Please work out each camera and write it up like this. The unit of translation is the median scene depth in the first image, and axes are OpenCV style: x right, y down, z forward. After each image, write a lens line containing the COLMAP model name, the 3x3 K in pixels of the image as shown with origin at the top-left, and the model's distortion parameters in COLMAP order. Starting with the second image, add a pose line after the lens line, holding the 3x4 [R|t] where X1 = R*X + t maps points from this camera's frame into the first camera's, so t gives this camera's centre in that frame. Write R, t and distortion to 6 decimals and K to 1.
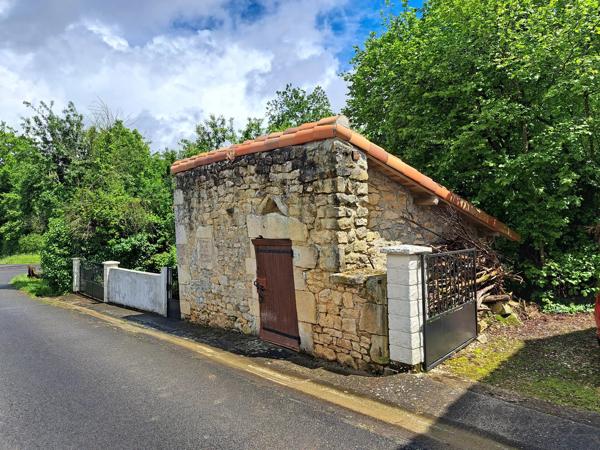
lens RADIAL K [[426.9, 0, 300.0], [0, 426.9, 225.0], [0, 0, 1]] dist [0.000690, 0.001105]
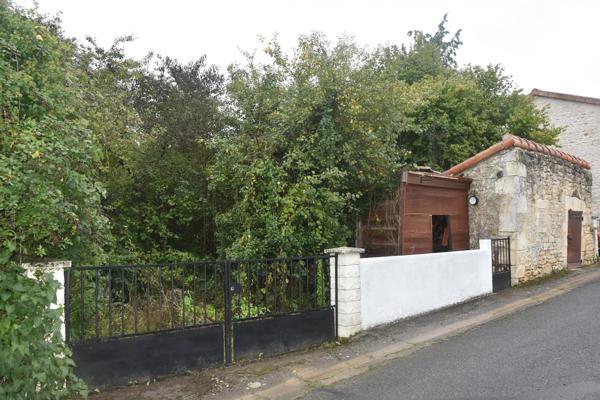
lens RADIAL K [[480.5, 0, 300.0], [0, 480.5, 200.0], [0, 0, 1]] dist [-0.120391, 0.007584]
pose [[-0.023967, 0.080371, 0.996477, -2.295704], [-0.013512, 0.996646, -0.080709, 0.182913], [-0.999621, -0.015399, -0.022801, 2.520503]]
